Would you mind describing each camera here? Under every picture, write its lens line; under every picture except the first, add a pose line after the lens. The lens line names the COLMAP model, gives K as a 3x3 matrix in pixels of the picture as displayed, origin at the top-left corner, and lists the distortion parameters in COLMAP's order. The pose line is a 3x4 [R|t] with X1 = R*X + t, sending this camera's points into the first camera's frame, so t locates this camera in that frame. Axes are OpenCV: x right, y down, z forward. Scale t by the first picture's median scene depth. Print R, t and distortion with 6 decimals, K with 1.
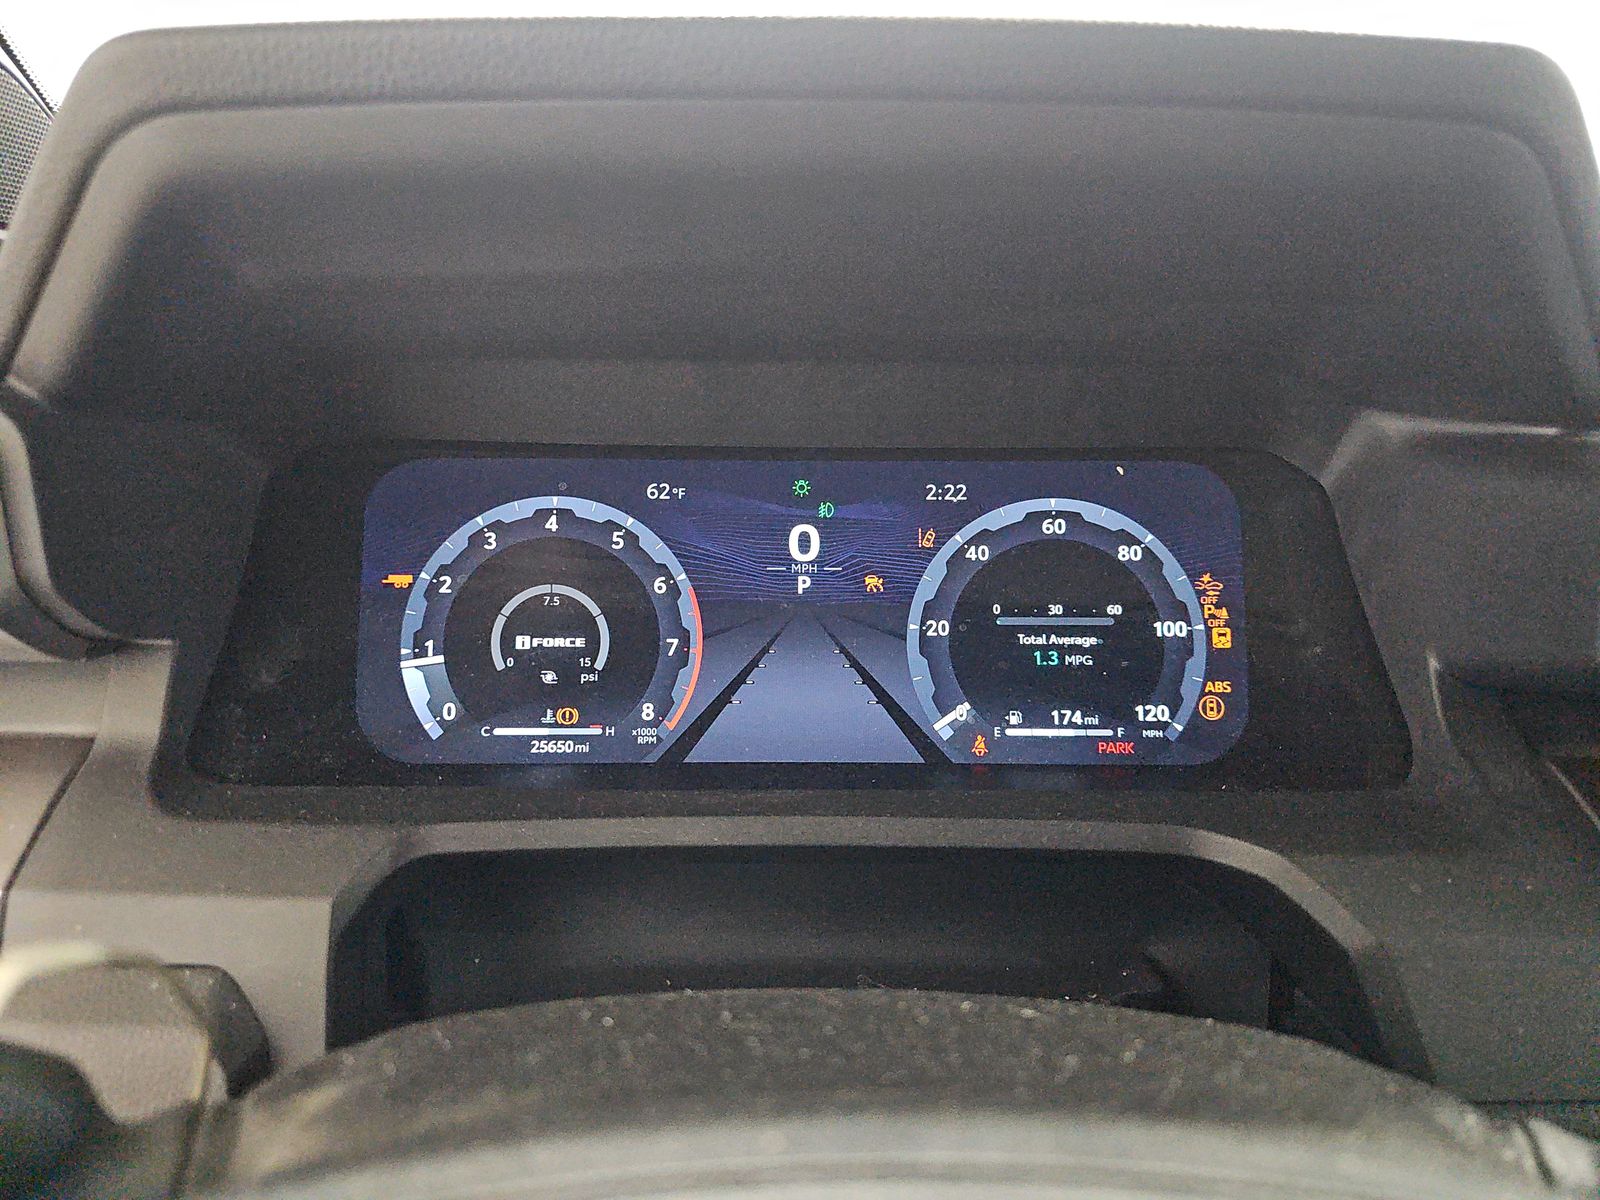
lens RADIAL K [[1064.1, 0, 798.5], [0, 1064.1, 597.0], [0, 0, 1]] dist [0.036143, -0.023529]
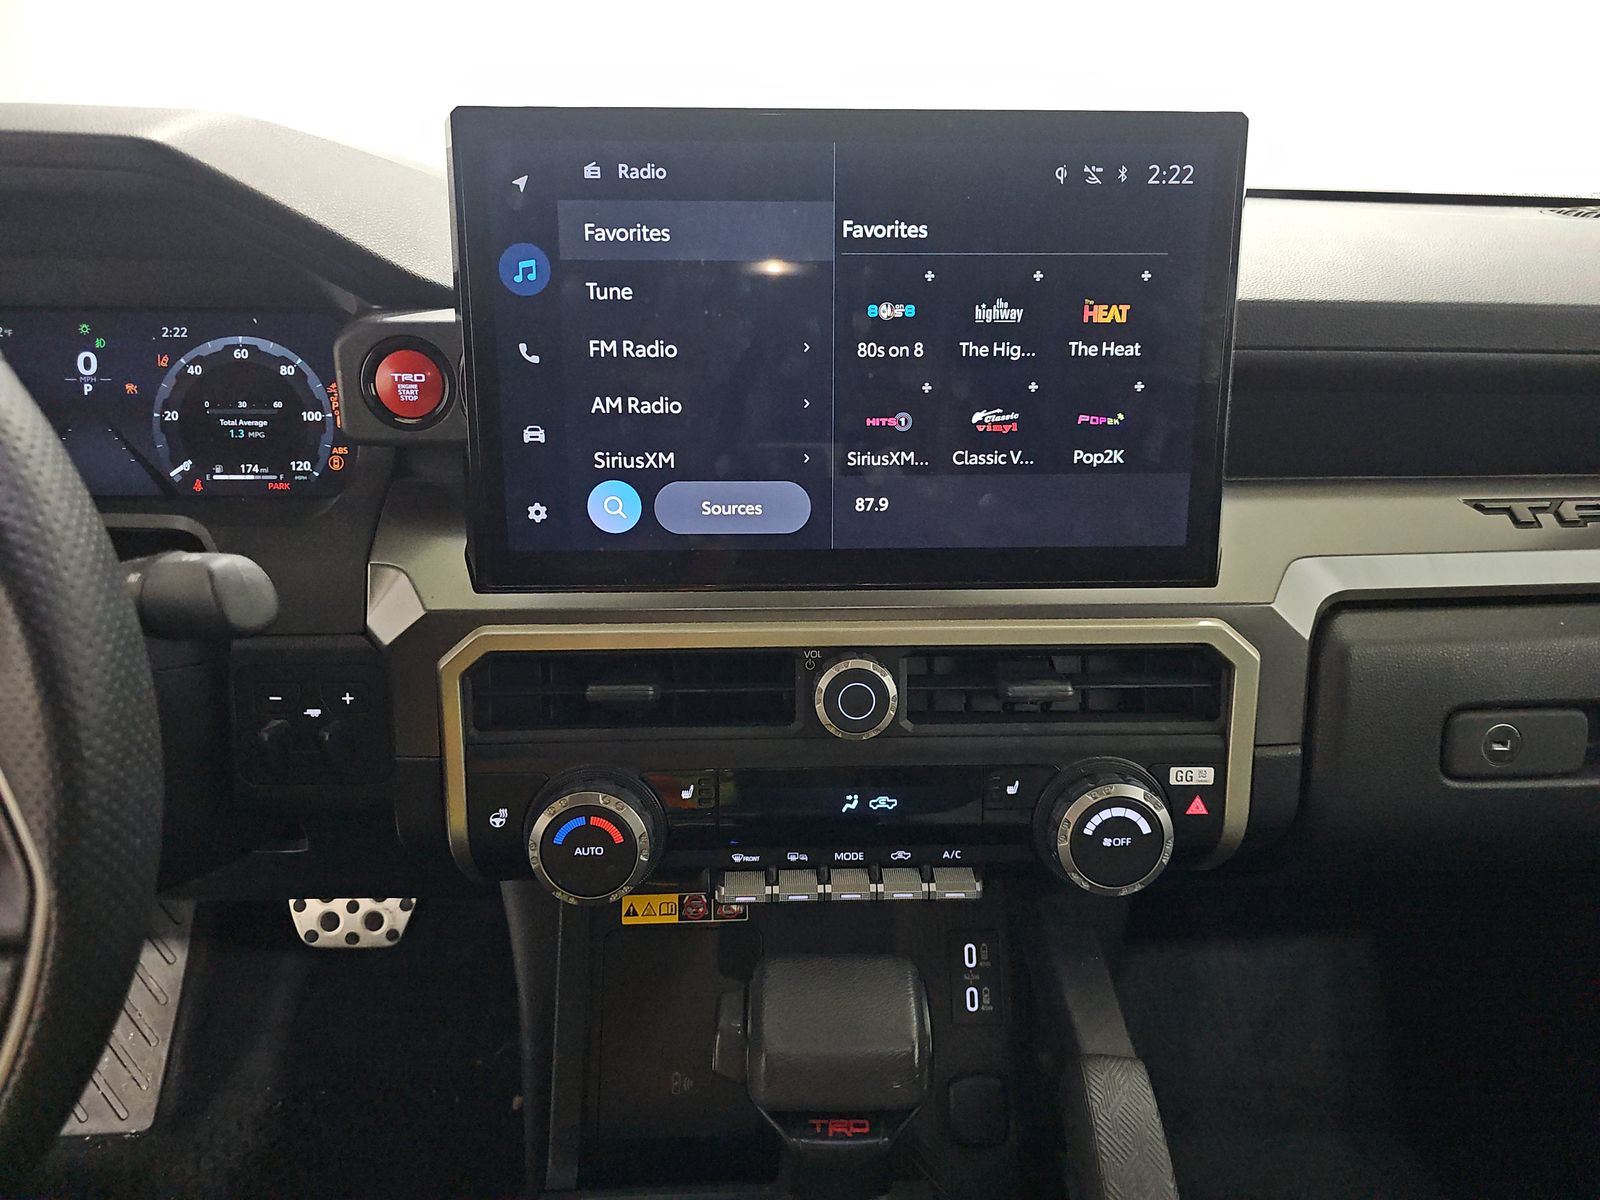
lens RADIAL K [[1064.1, 0, 801.4], [0, 1064.1, 598.4], [0, 0, 1]] dist [0.036143, -0.023529]
pose [[0.999970, -0.004587, 0.006315, 1.112121], [0.003313, 0.982043, 0.188628, -0.004309], [-0.007066, -0.188601, 0.982028, -0.728544]]
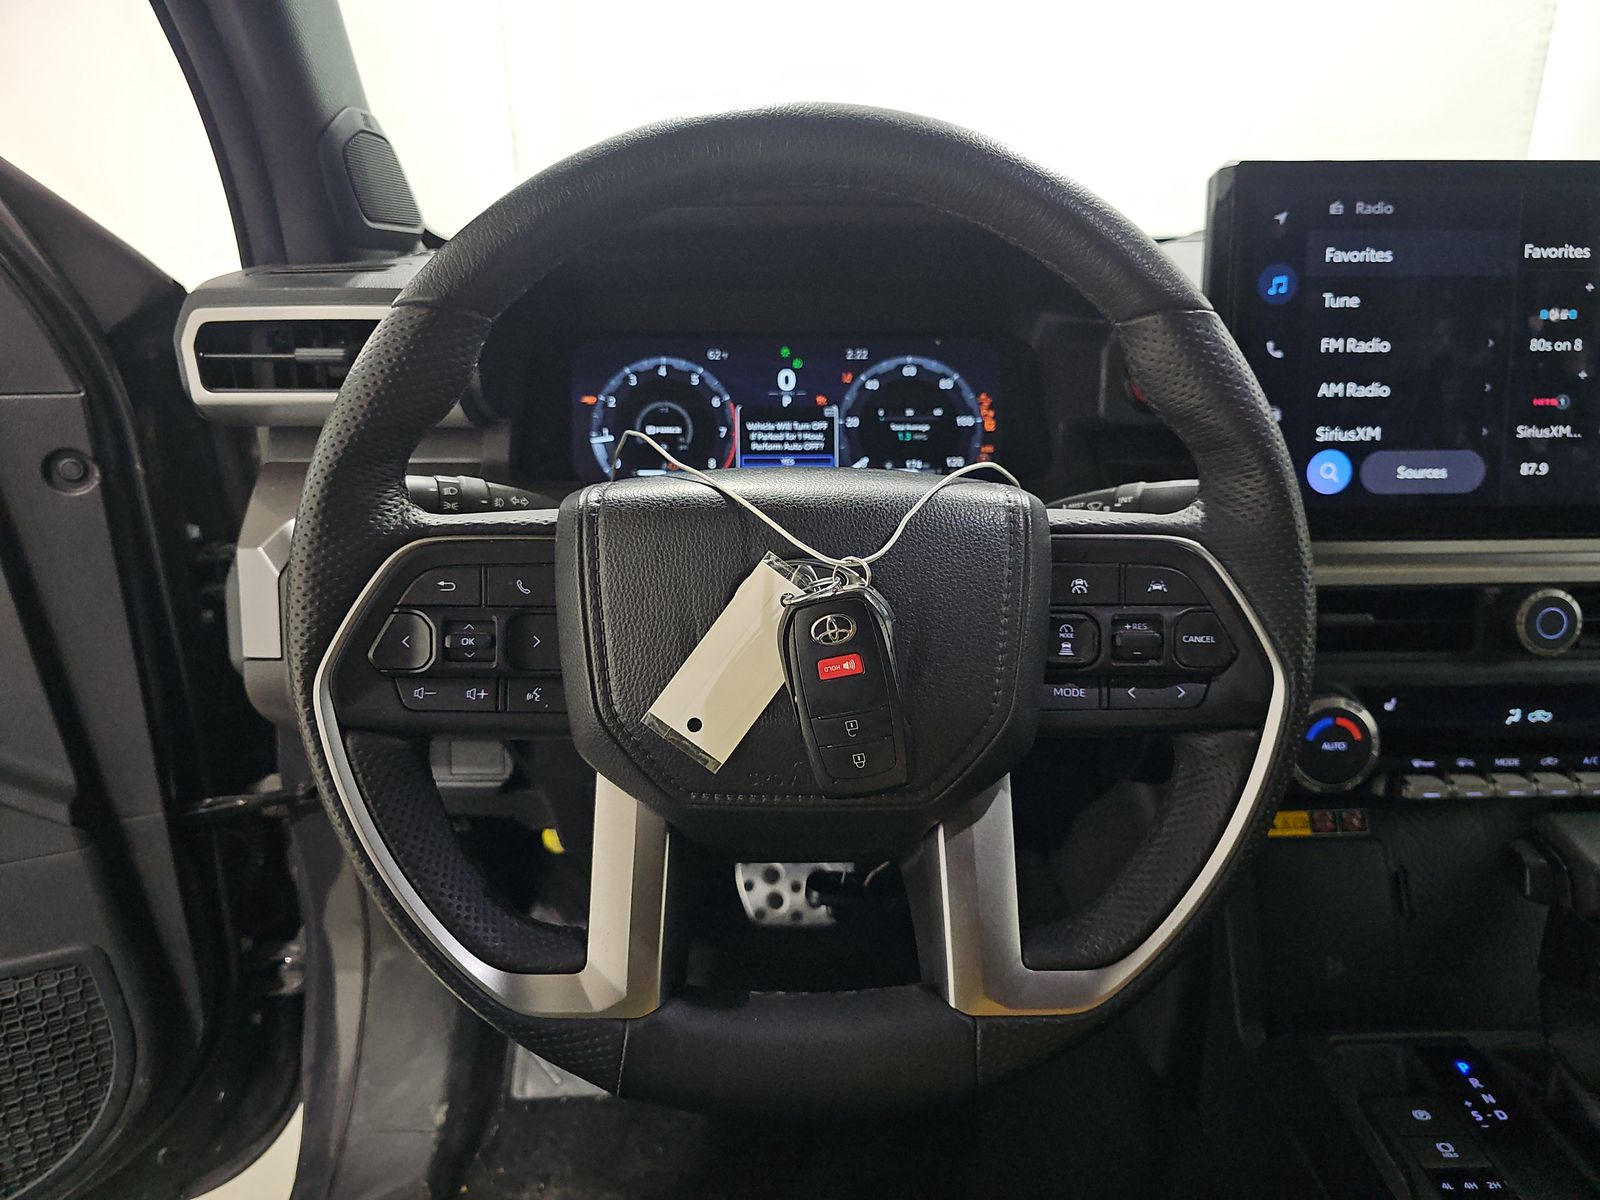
lens RADIAL K [[1064.1, 0, 800.8], [0, 1064.1, 613.6], [0, 0, 1]] dist [0.036143, -0.023529]
pose [[0.999859, -0.009803, 0.013664, -0.000440], [0.008198, 0.993562, 0.112991, 0.163505], [-0.014684, -0.112863, 0.993502, -1.081233]]
